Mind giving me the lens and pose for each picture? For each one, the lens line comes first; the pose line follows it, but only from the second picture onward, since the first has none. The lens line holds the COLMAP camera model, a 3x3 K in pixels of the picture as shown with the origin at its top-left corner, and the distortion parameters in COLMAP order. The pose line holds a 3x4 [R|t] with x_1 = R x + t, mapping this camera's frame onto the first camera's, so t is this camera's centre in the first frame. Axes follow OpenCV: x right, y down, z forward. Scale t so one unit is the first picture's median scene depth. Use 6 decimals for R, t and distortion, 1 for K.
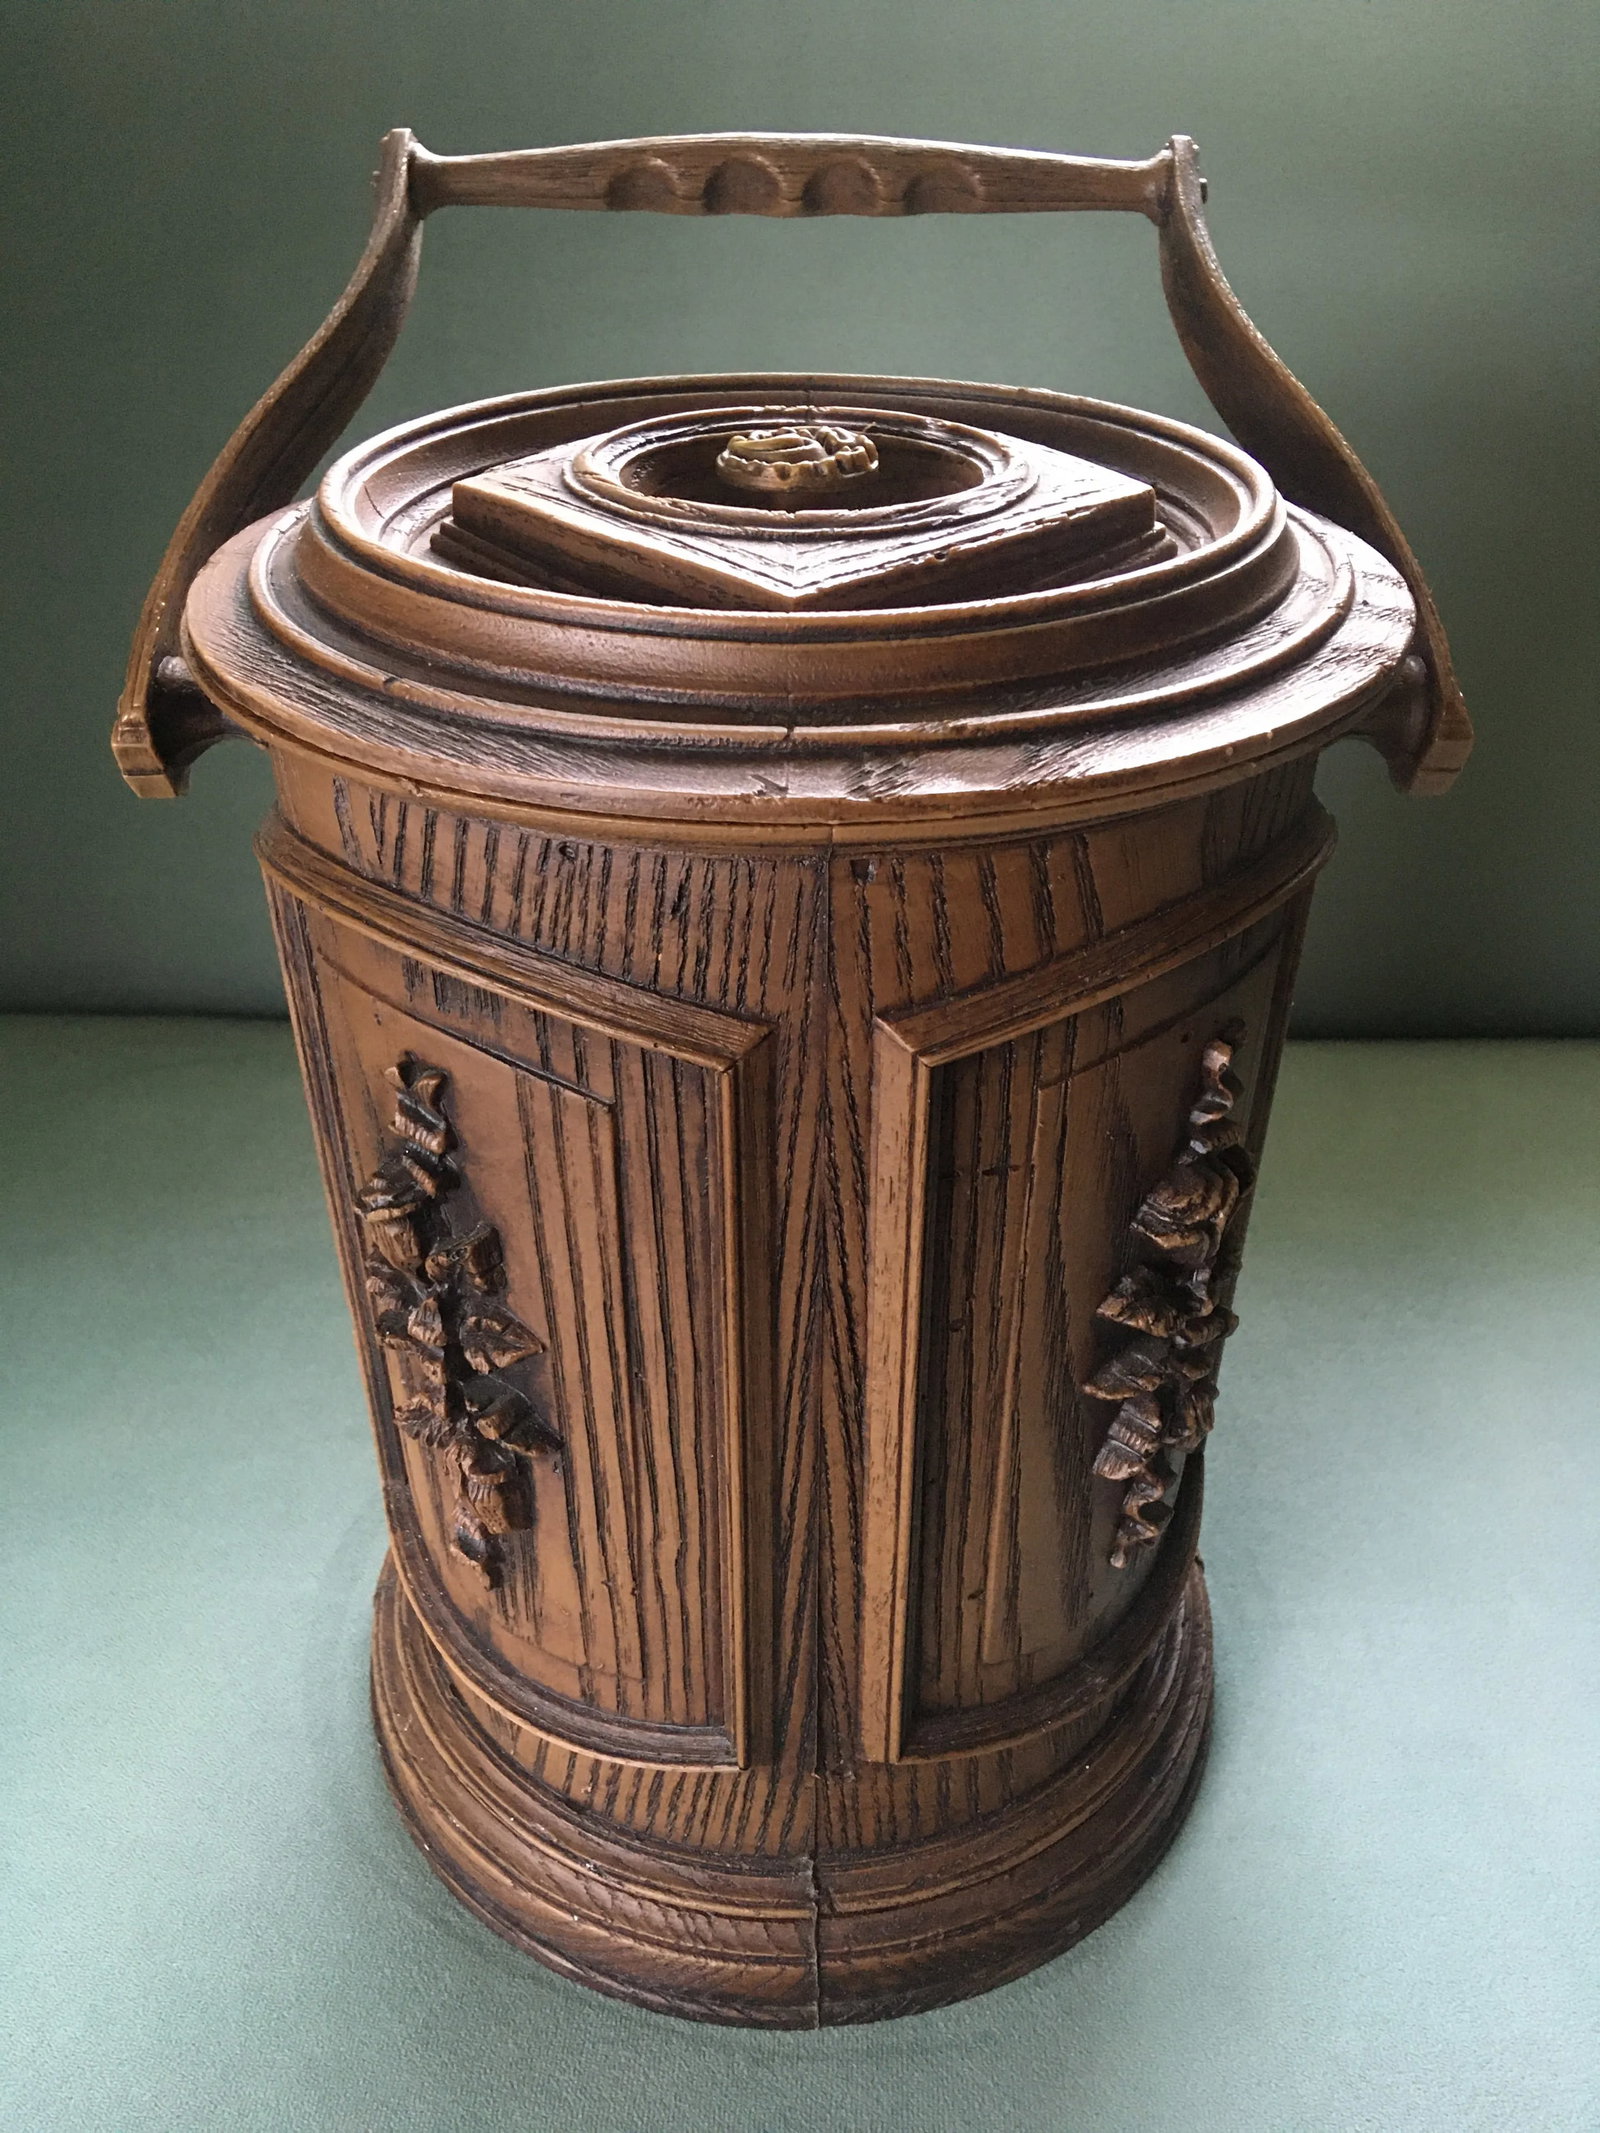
lens RADIAL K [[1809.8, 0, 800.0], [0, 1809.8, 1066.5], [0, 0, 1]] dist [0.056342, -0.015458]
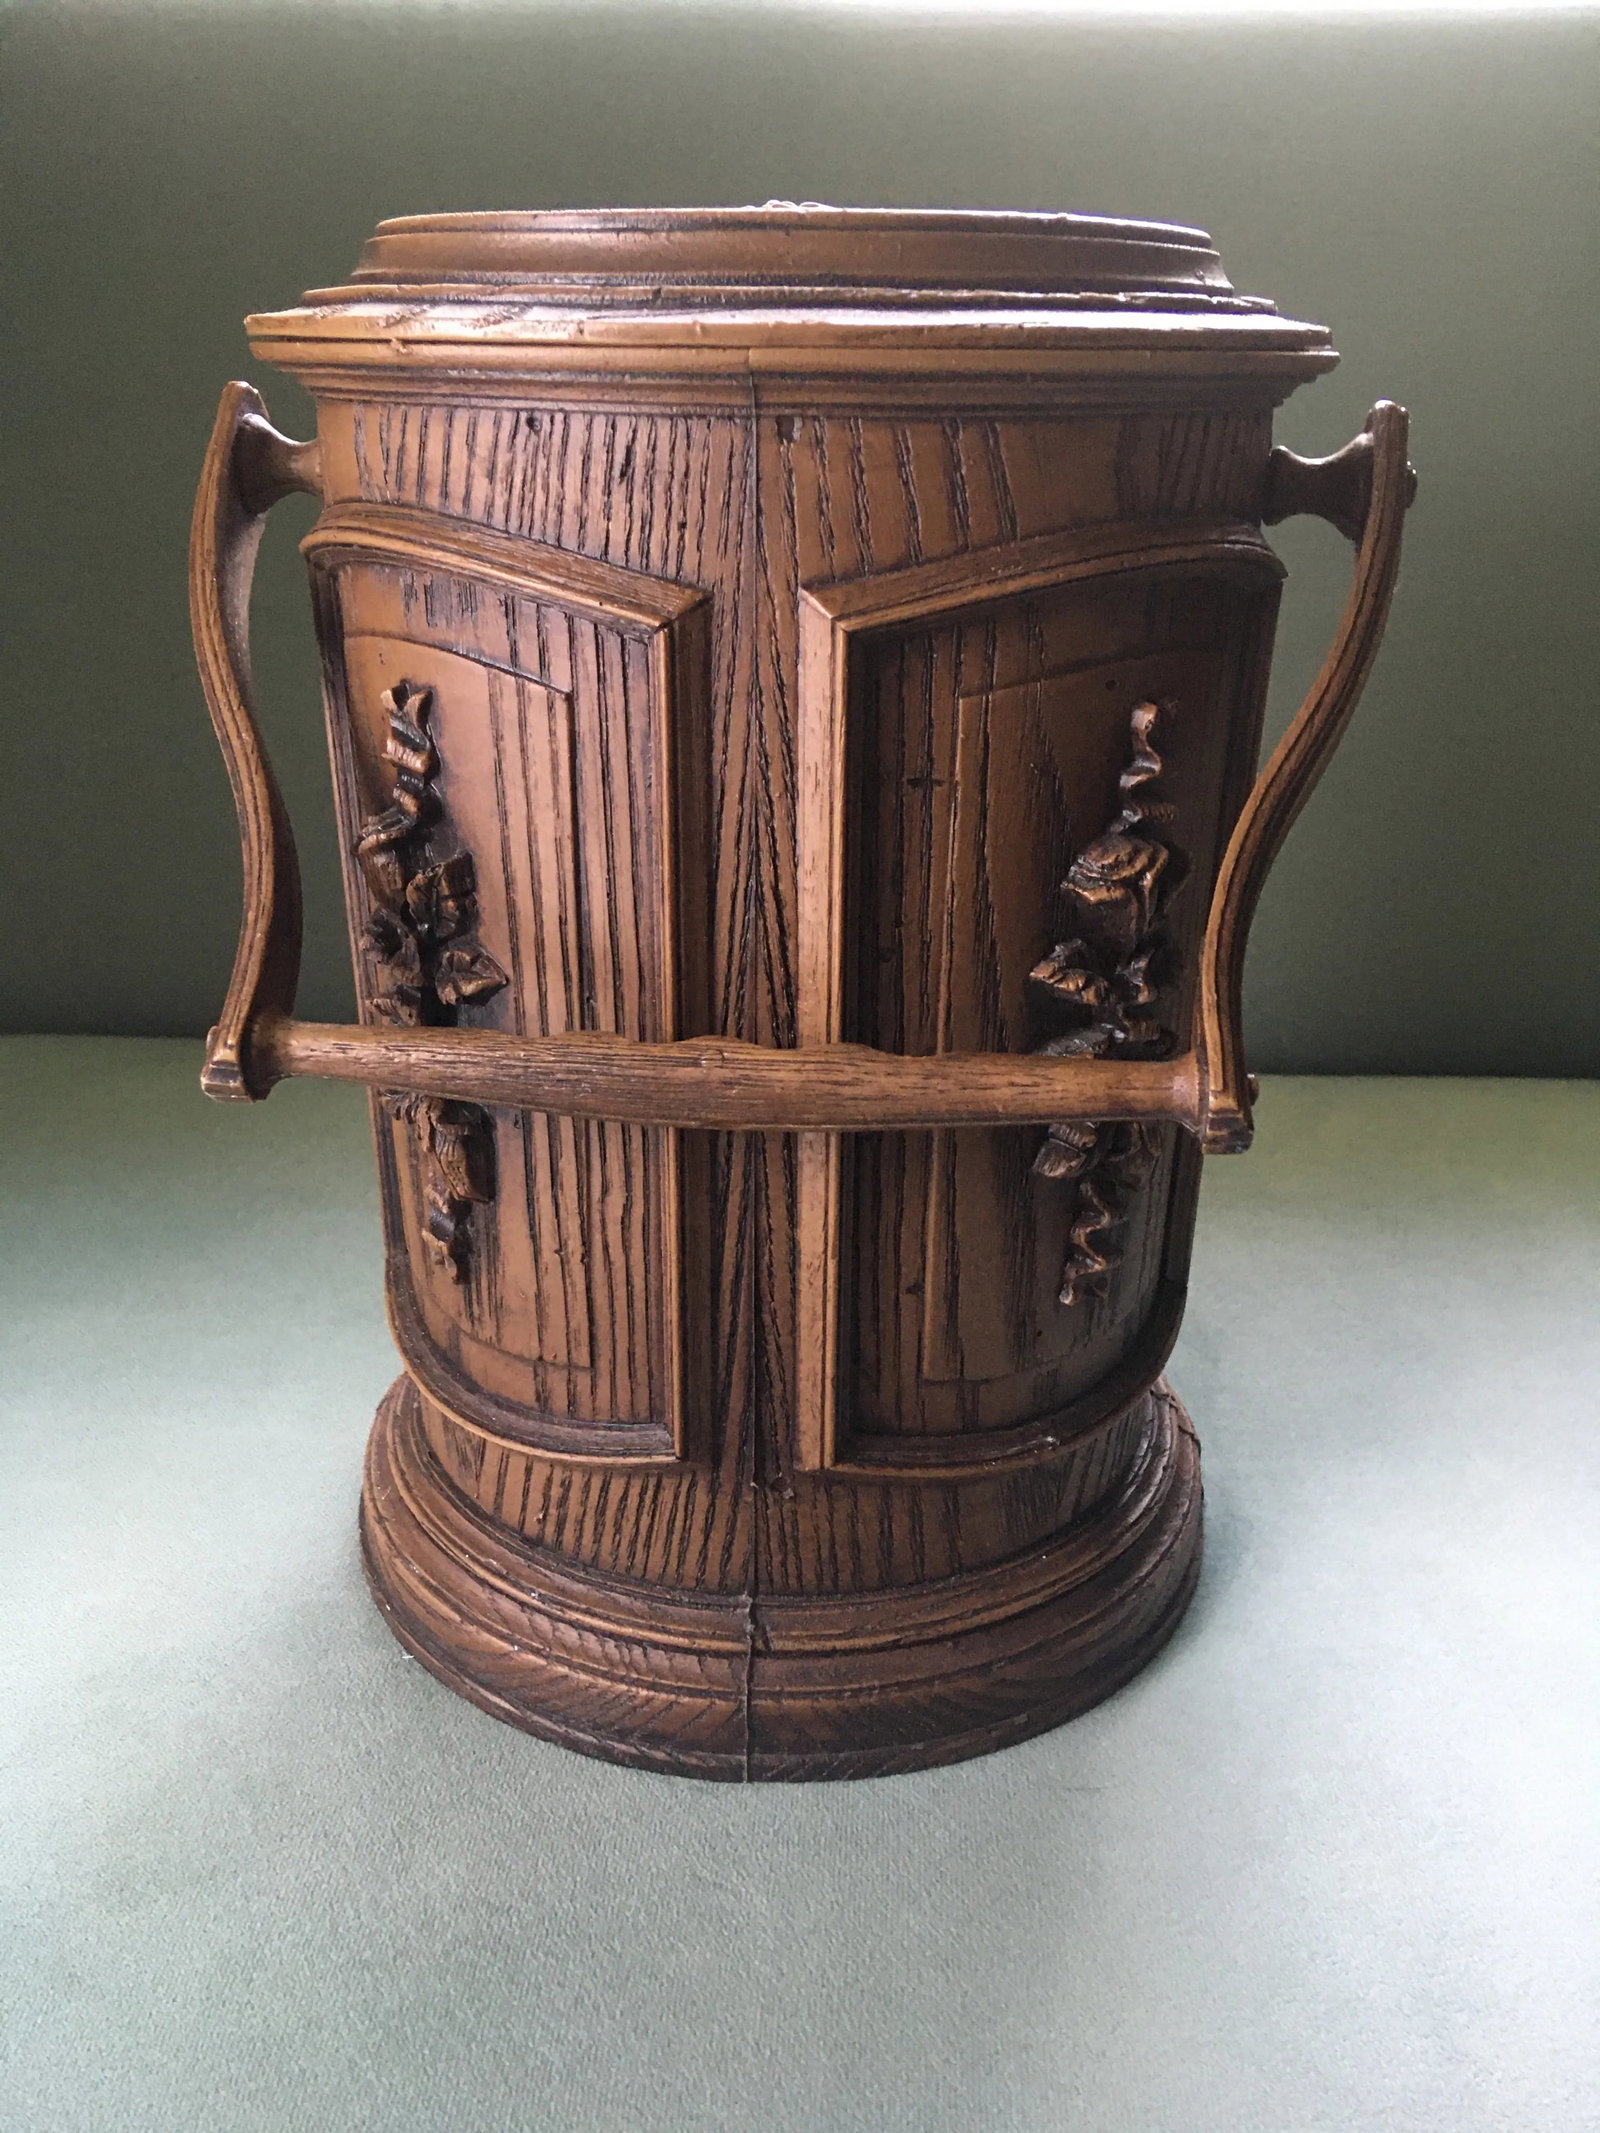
lens RADIAL K [[1793.5, 0, 800.0], [0, 1793.5, 1066.5], [0, 0, 1]] dist [0.061503, 0.001161]
pose [[0.993742, 0.048709, -0.100523, 0.139231], [-0.065865, 0.982343, -0.175114, 0.378126], [0.090218, 0.180639, 0.979403, -0.016289]]
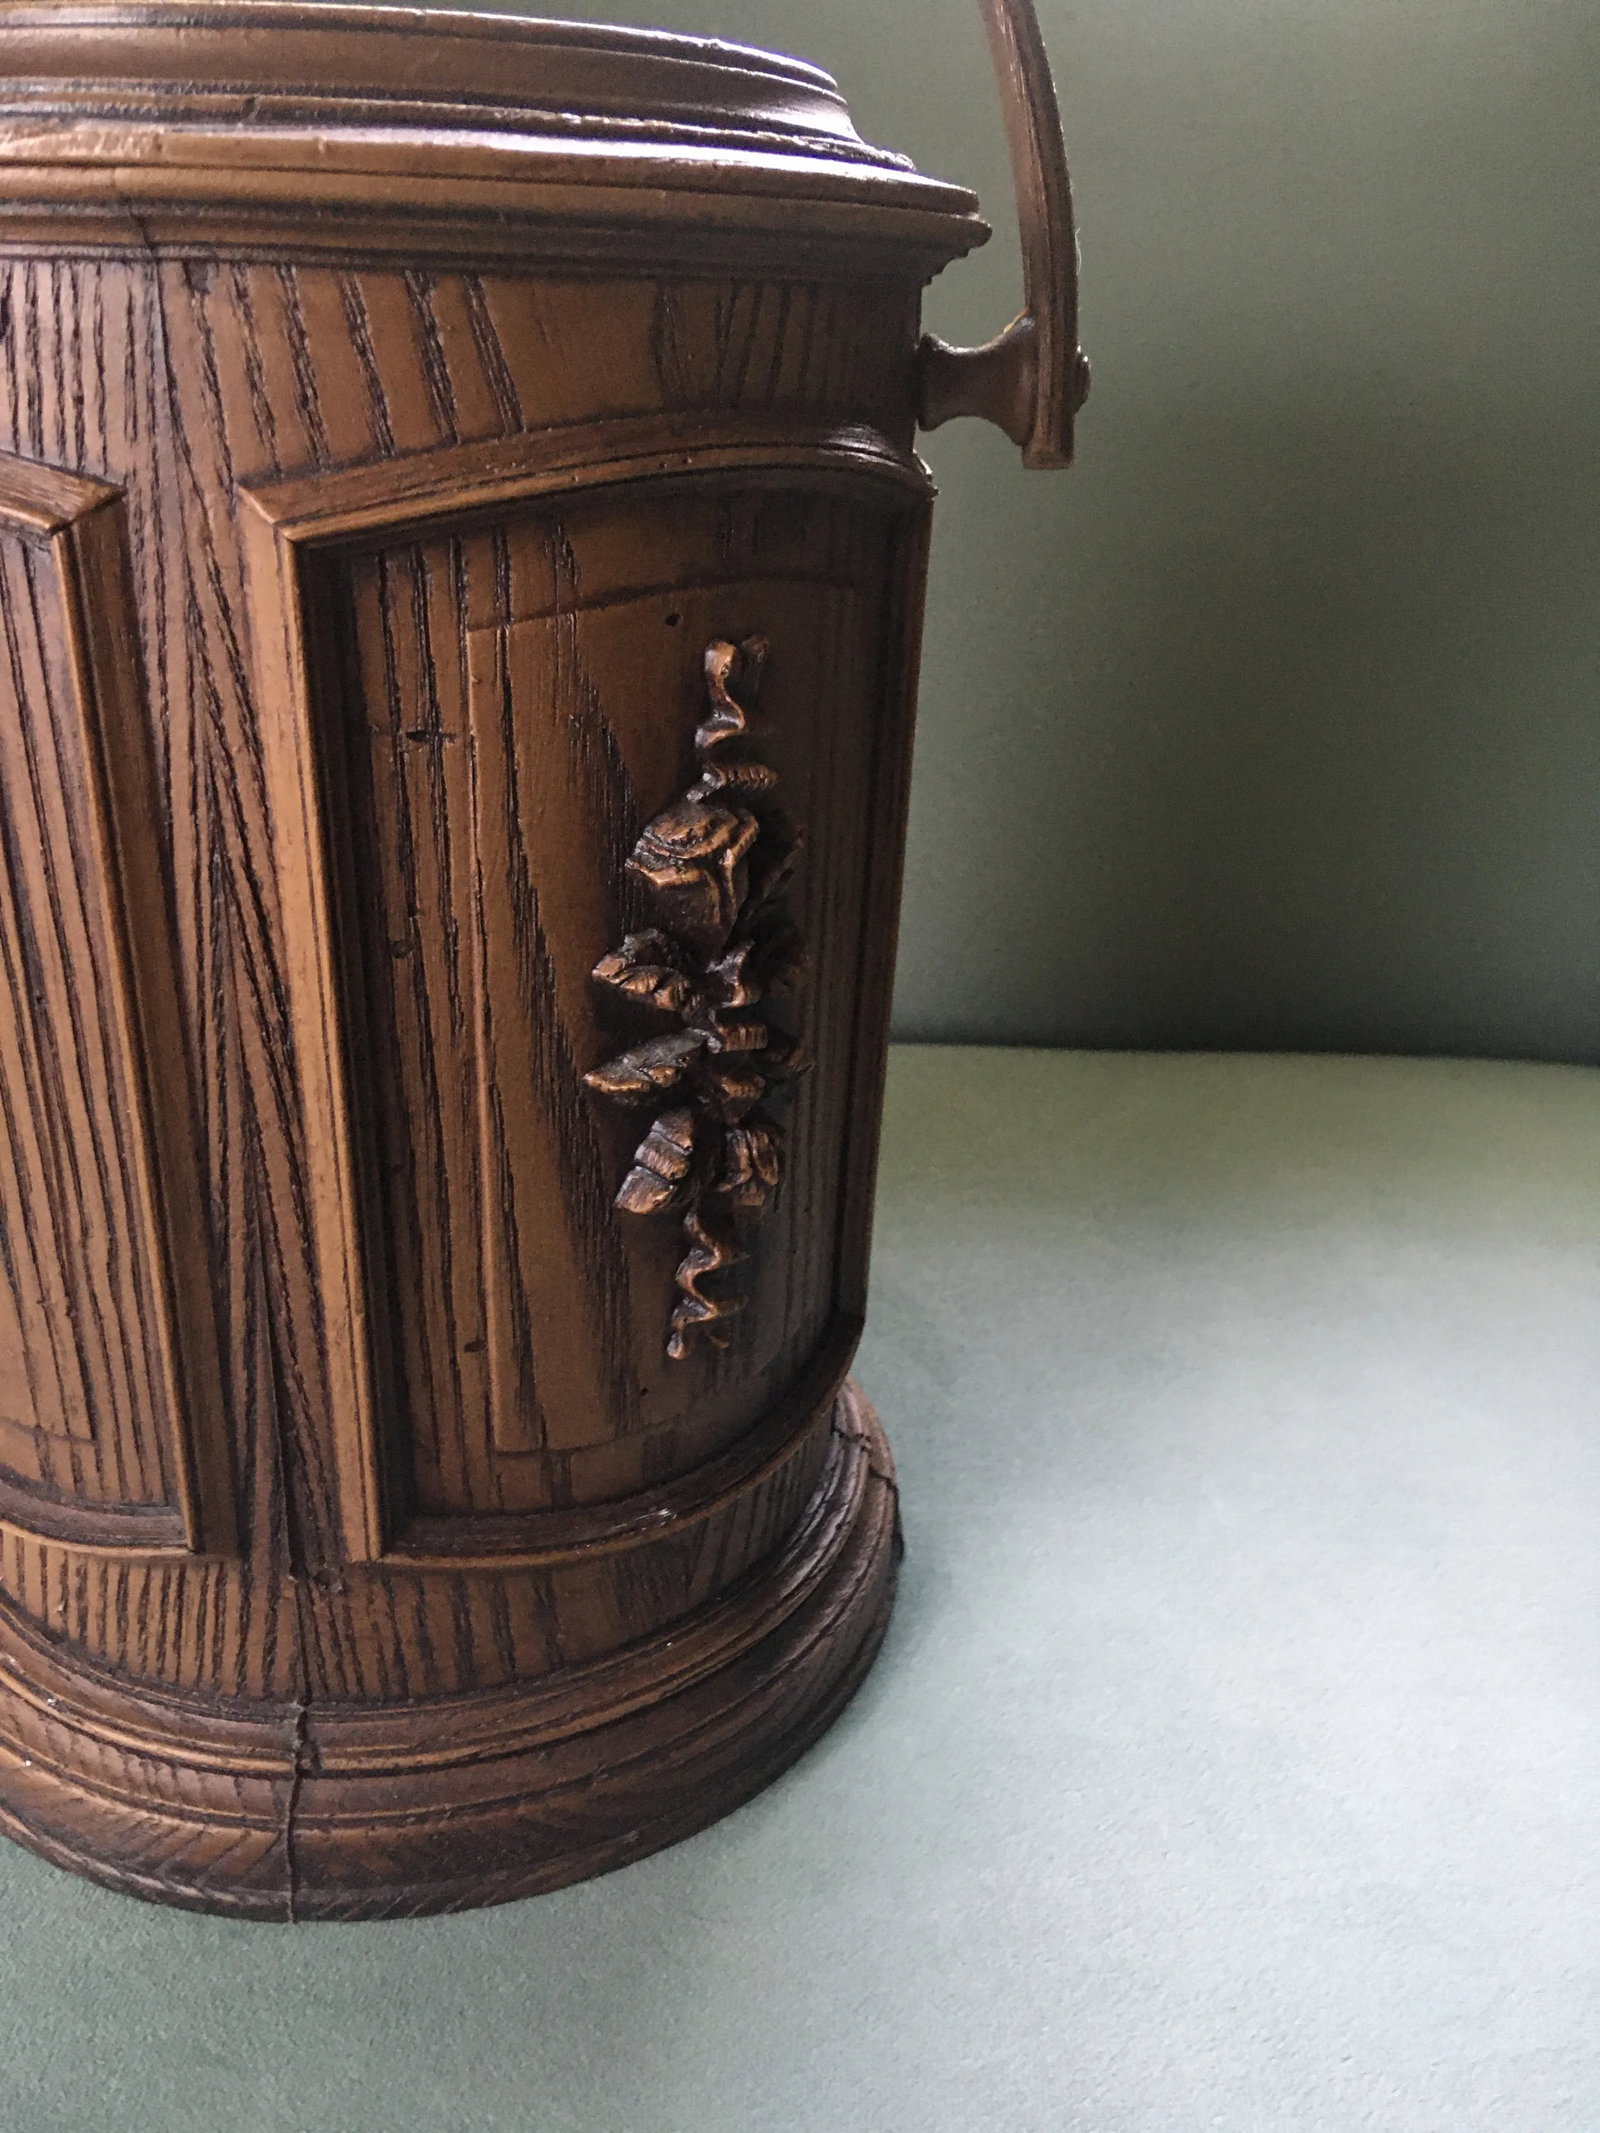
lens RADIAL K [[1804.1, 0, 800.0], [0, 1804.1, 1066.5], [0, 0, 1]] dist [0.099479, -0.159514]
pose [[0.996724, 0.055017, -0.059275, 0.316054], [-0.063288, 0.986936, -0.148162, 0.300822], [0.050349, 0.151428, 0.987185, 0.165138]]
